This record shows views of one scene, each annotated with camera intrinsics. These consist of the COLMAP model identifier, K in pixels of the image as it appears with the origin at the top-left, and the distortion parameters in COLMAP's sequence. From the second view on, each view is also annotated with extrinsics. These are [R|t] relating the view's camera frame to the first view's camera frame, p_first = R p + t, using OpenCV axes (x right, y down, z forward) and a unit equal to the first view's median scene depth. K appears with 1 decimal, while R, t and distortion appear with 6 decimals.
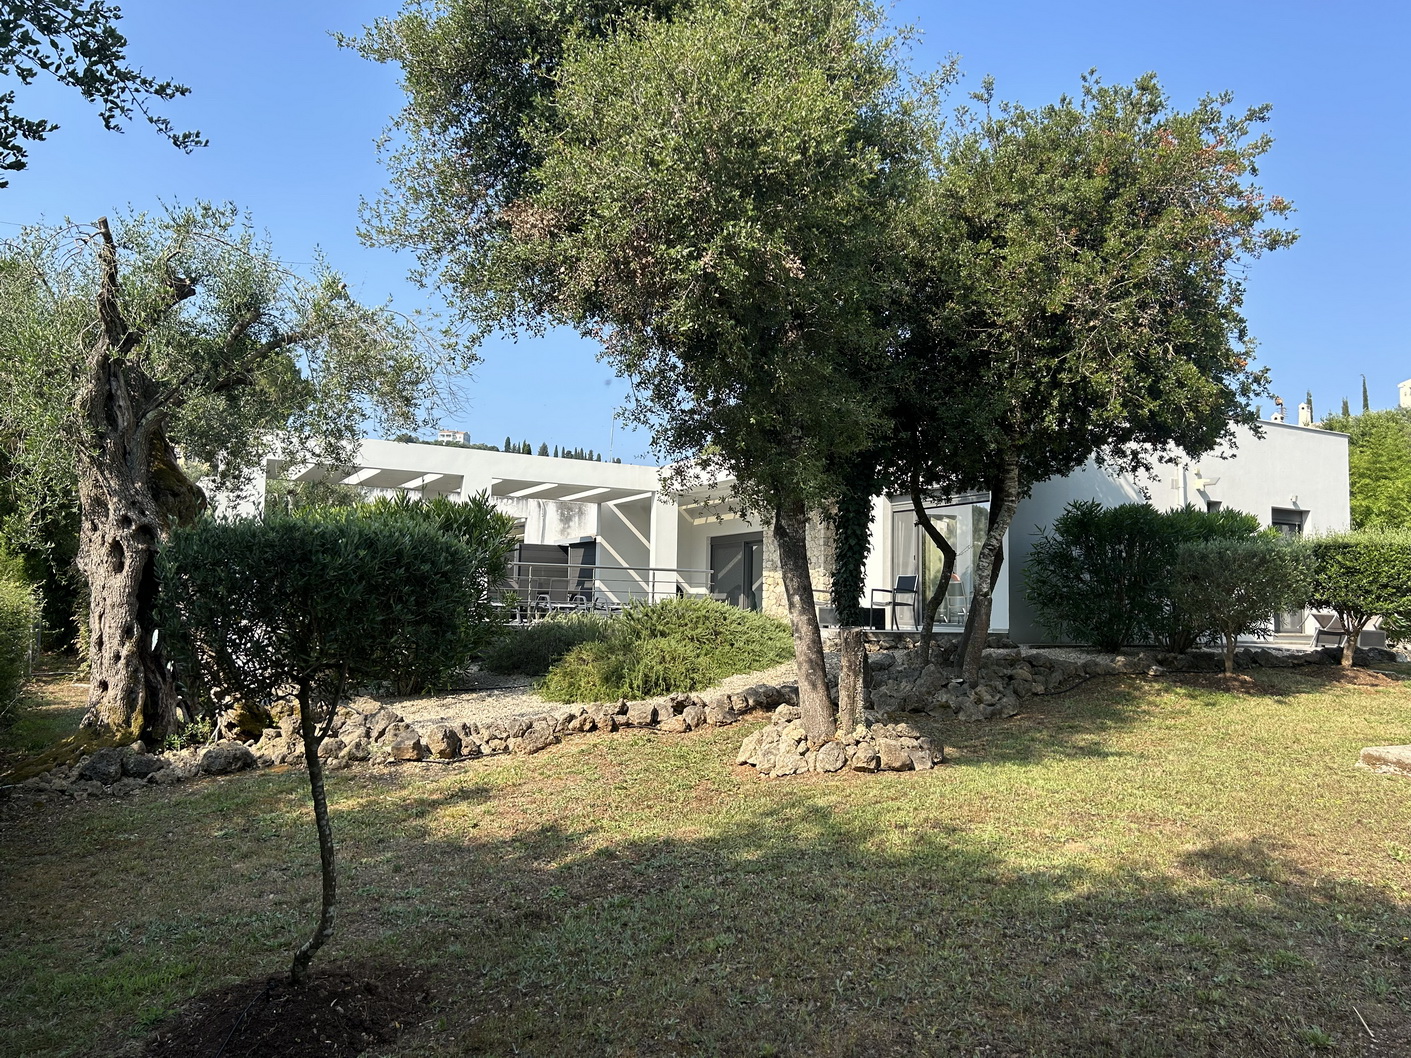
lens RADIAL K [[1055.1, 0, 705.4], [0, 1055.1, 529.2], [0, 0, 1]] dist [0.021768, -0.000921]
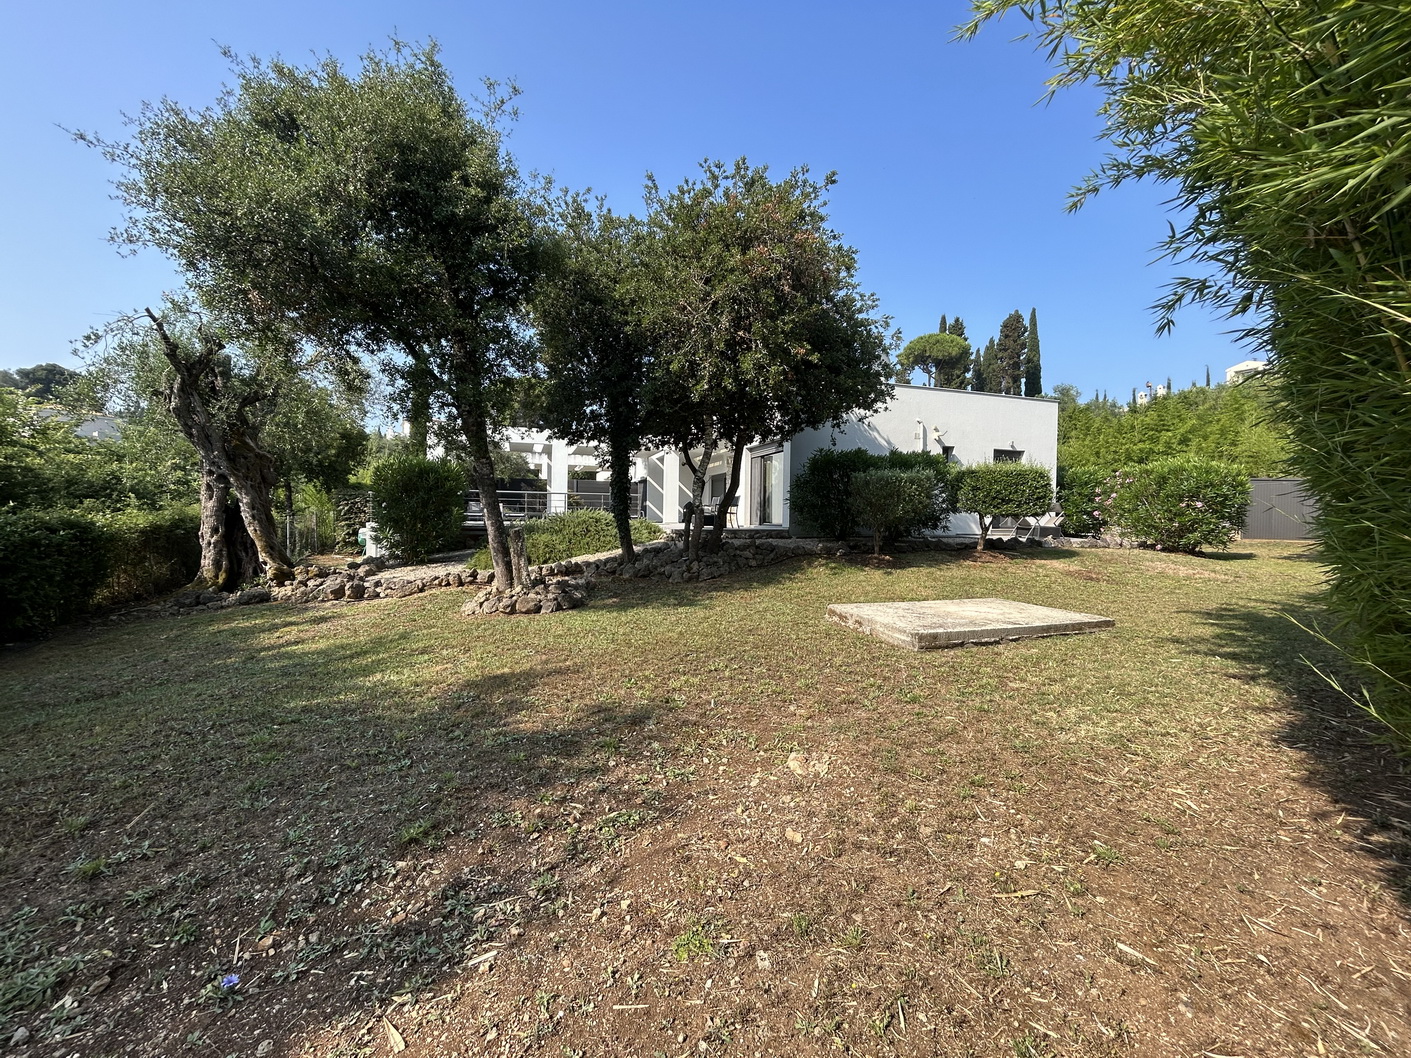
lens RADIAL K [[573.4, 0, 706.7], [0, 573.4, 524.5], [0, 0, 1]] dist [-0.002554, 0.001391]
pose [[0.981727, -0.004195, -0.190250, 0.491519], [0.021035, 0.996023, 0.086582, 0.014311], [0.189130, -0.089001, 0.977910, 0.146786]]
